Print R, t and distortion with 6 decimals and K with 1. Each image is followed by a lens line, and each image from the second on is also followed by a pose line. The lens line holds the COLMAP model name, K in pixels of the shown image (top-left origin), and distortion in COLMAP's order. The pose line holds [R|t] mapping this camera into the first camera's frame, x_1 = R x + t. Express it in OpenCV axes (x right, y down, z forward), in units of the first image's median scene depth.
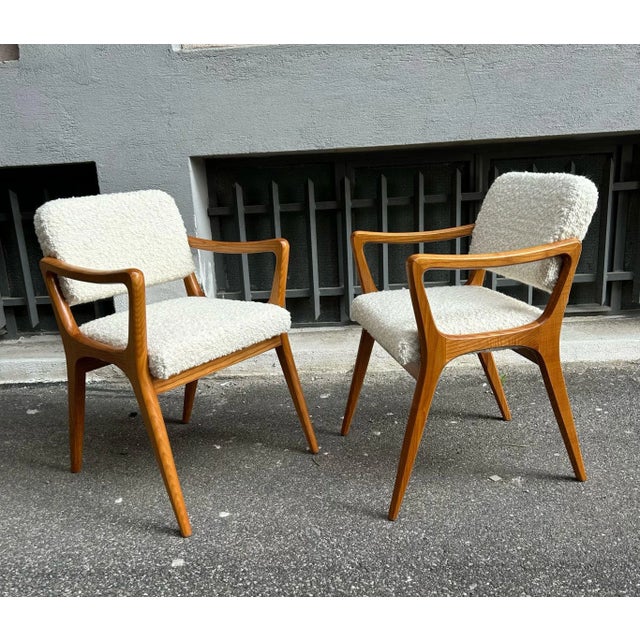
lens RADIAL K [[588.2, 0, 320.3], [0, 588.2, 323.9], [0, 0, 1]] dist [0.020005, 0.000000]
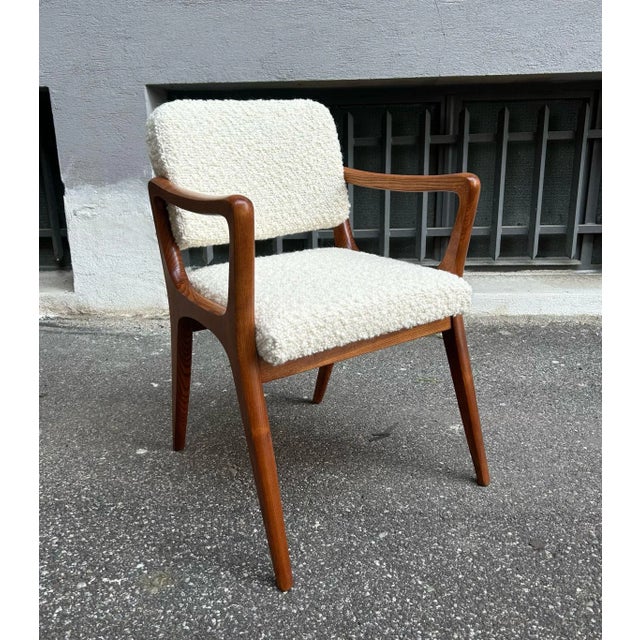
lens RADIAL K [[568.6, 0, 321.3], [0, 568.6, 304.2], [0, 0, 1]] dist [0.033722, -0.034480]
pose [[0.999228, 0.037896, -0.010344, 0.098153], [-0.037595, 0.998905, 0.027829, 0.039799], [0.011387, -0.027418, 0.999559, 0.073479]]
